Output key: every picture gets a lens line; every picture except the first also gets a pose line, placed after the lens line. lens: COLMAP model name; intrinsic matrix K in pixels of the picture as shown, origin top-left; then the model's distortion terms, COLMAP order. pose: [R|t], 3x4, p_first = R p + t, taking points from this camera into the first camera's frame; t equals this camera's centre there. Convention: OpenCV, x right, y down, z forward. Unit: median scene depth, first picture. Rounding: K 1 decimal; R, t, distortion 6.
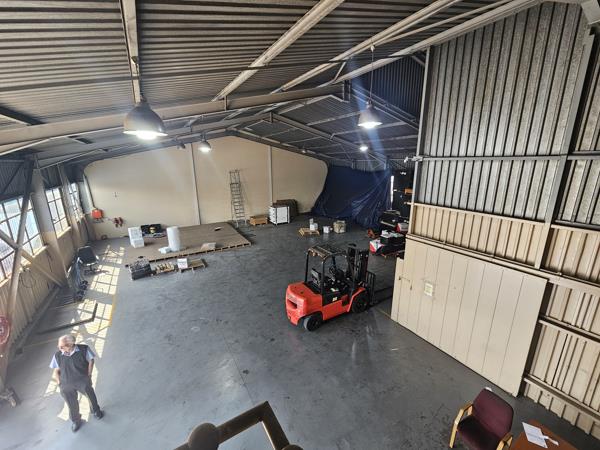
lens RADIAL K [[249.1, 0, 300.1], [0, 249.1, 226.4], [0, 0, 1]] dist [0.012406, 0.000301]
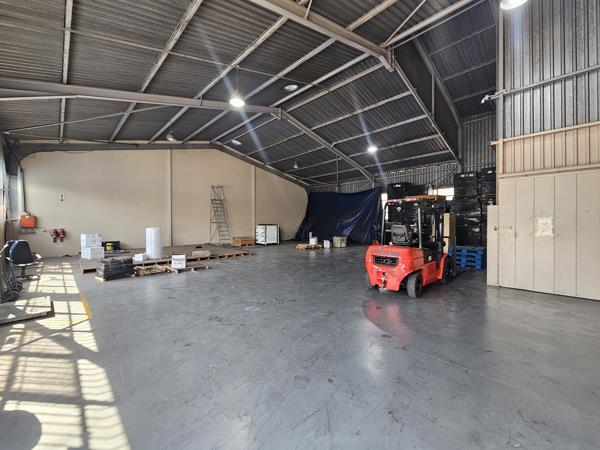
lens RADIAL K [[249.1, 0, 299.8], [0, 249.1, 224.4], [0, 0, 1]] dist [0.012406, 0.000301]
pose [[0.975419, 0.001857, 0.220350, -0.202738], [0.052908, 0.968739, -0.242373, 0.167203], [-0.213912, 0.248074, 0.944829, 0.150262]]
